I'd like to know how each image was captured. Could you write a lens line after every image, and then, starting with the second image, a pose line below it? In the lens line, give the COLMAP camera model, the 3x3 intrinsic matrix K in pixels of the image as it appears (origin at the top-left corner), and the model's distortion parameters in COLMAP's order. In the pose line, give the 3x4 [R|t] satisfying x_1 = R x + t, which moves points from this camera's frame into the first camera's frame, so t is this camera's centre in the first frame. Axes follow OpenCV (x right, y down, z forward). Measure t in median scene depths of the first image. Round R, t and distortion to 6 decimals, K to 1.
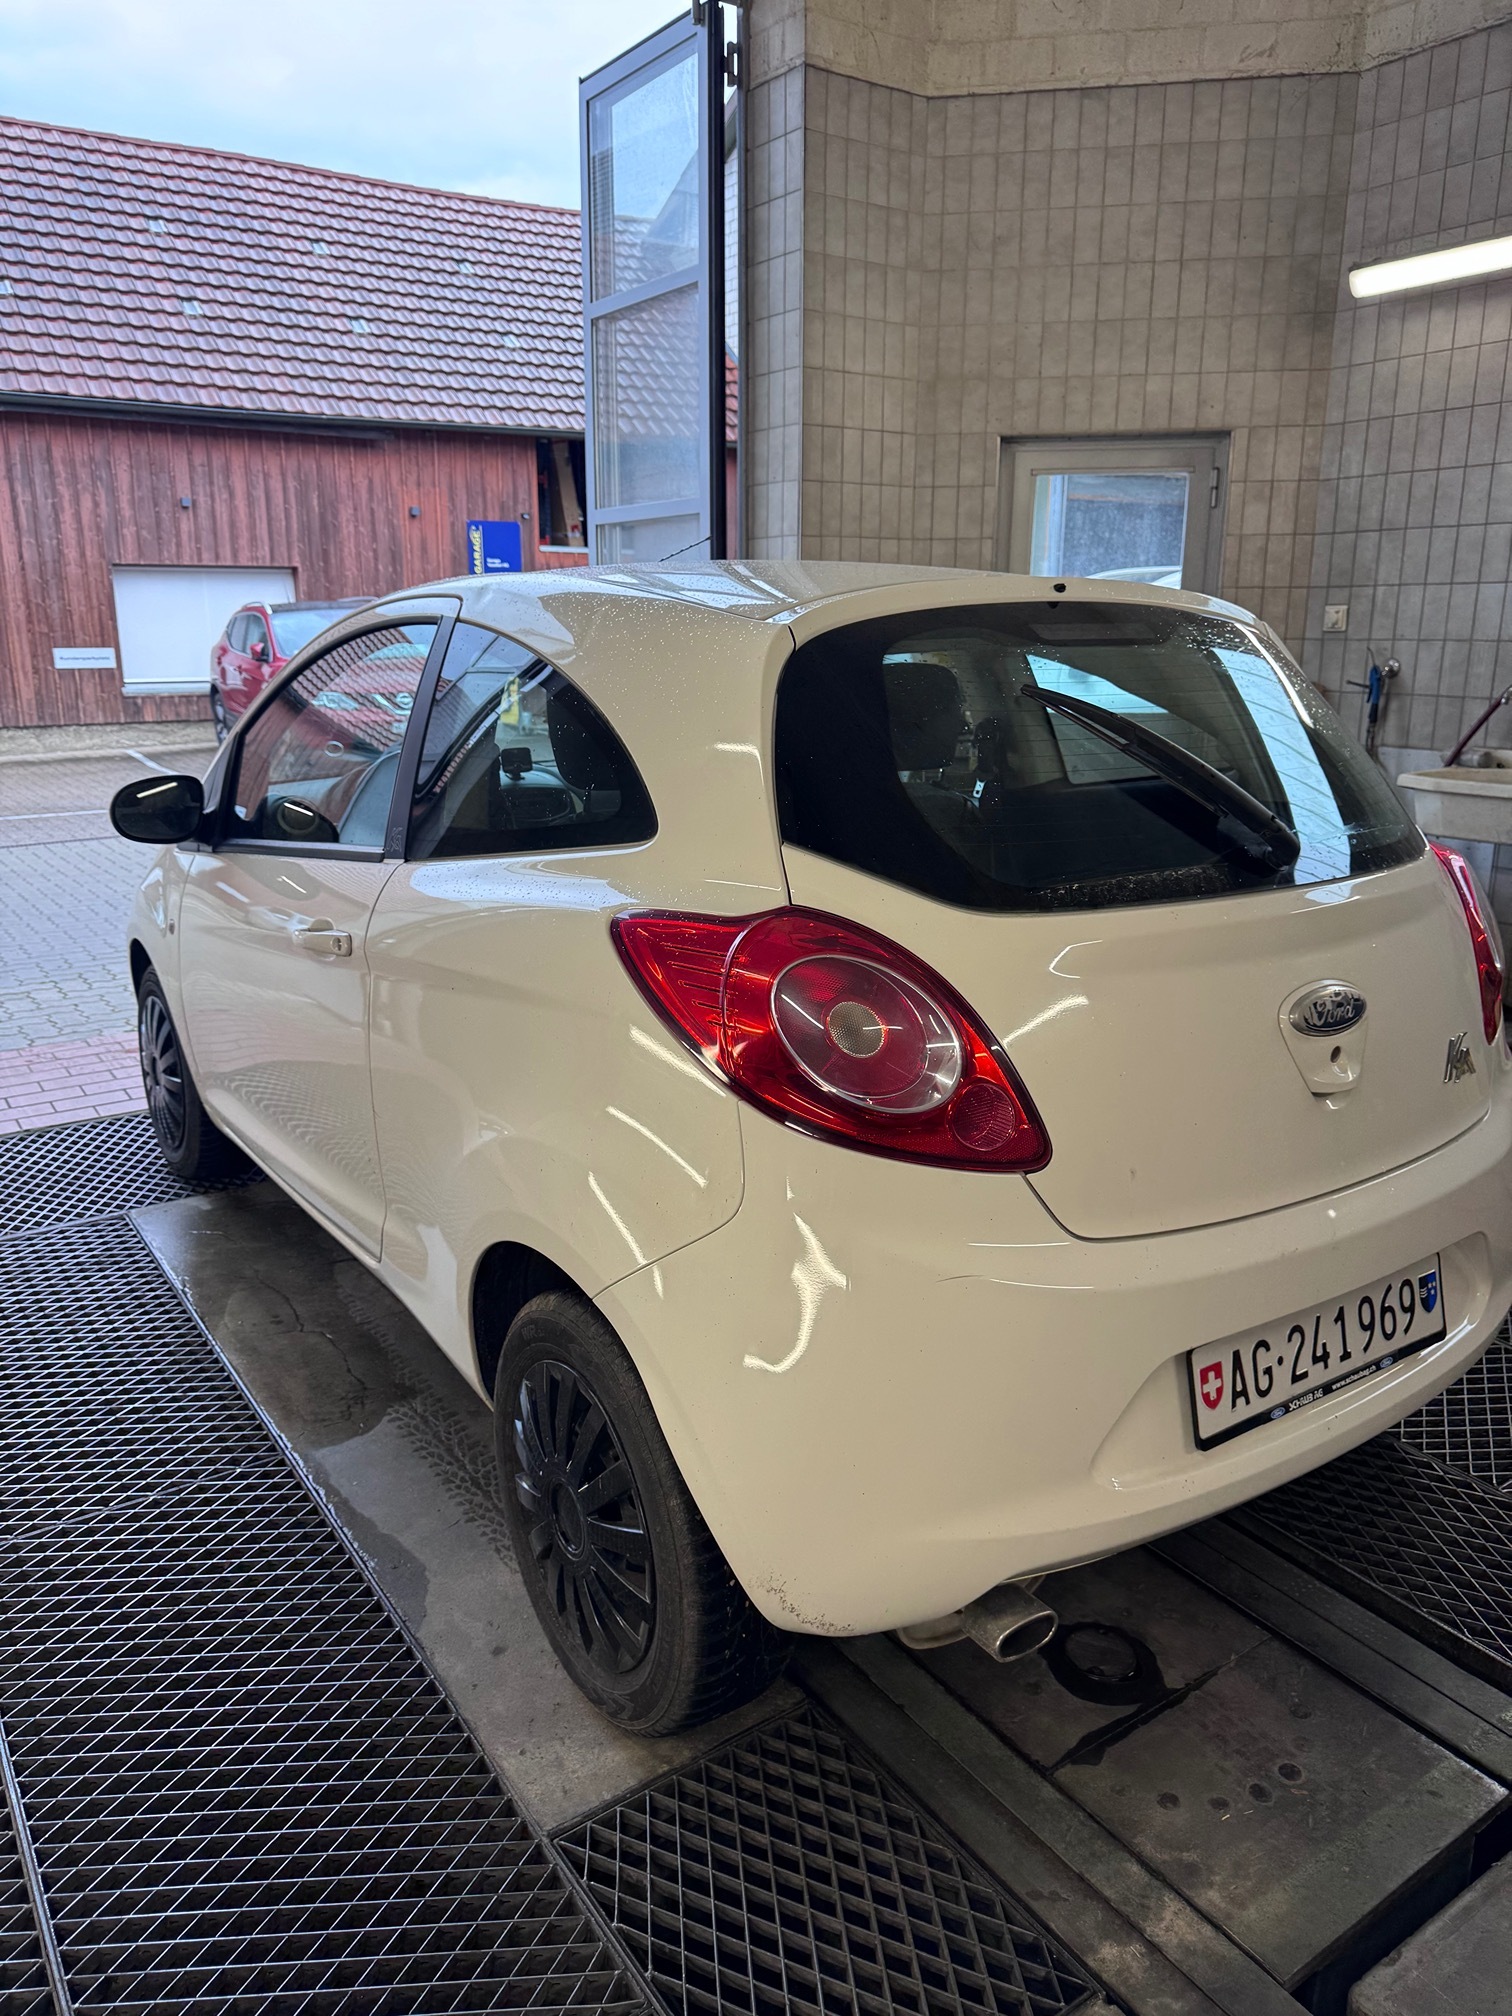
lens RADIAL K [[1446.9, 0, 745.8], [0, 1446.9, 1011.1], [0, 0, 1]] dist [0.026149, -0.024614]
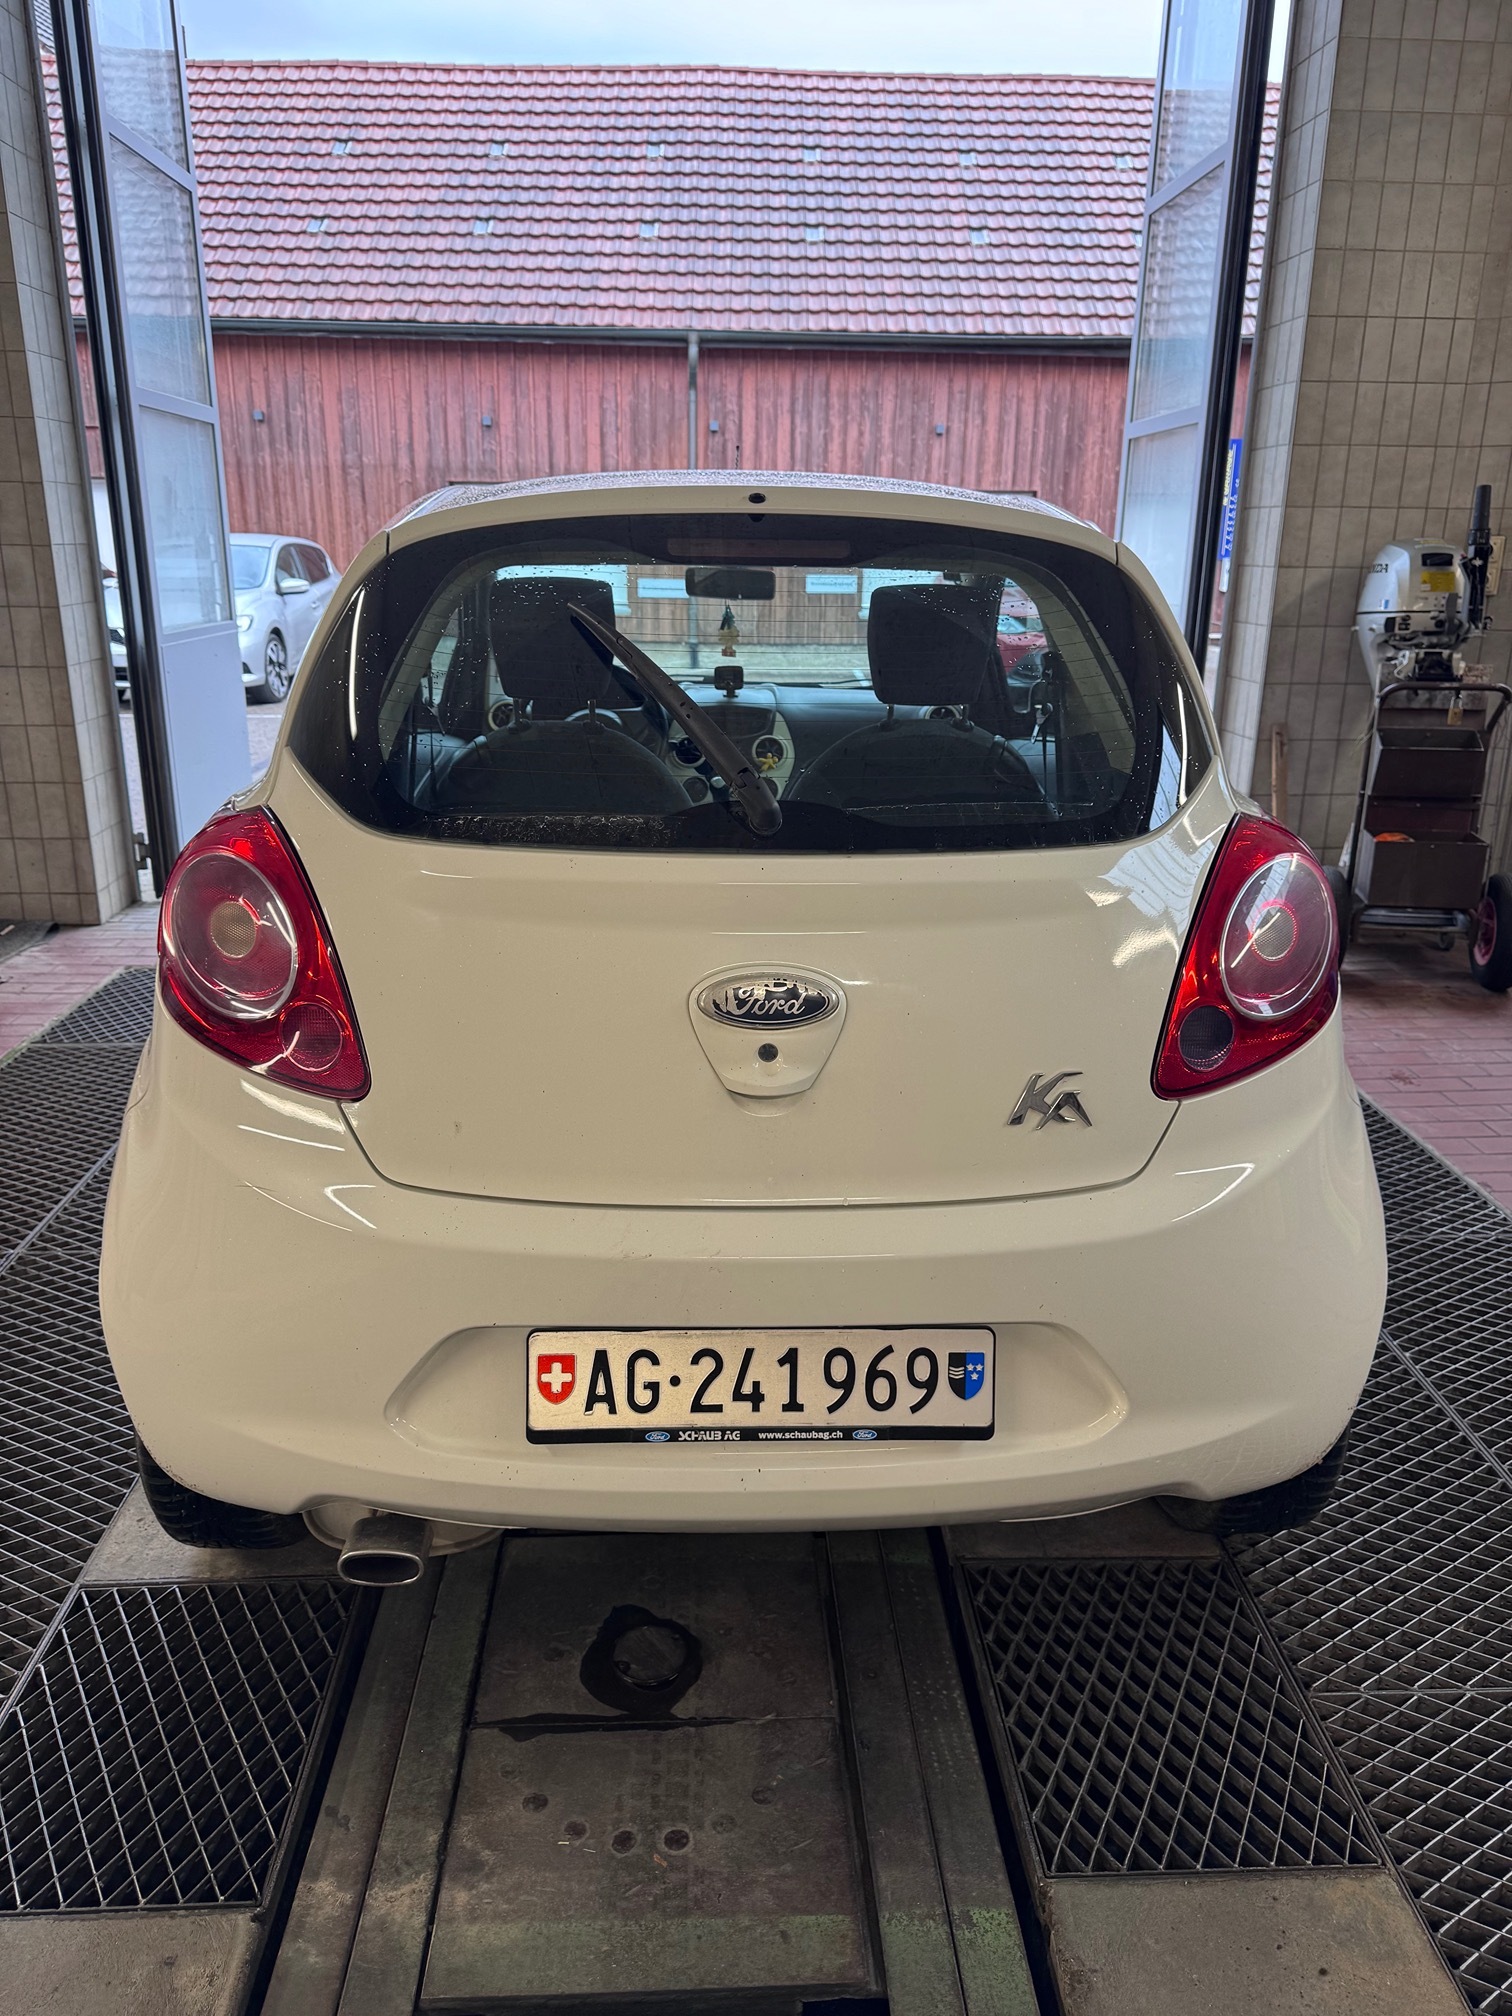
lens RADIAL K [[1446.9, 0, 745.5], [0, 1446.9, 999.6], [0, 0, 1]] dist [0.026149, -0.024614]
pose [[0.850615, 0.168880, -0.497930, 0.256090], [-0.148950, 0.985617, 0.079834, -0.020940], [0.504250, 0.006259, 0.863535, 0.081900]]
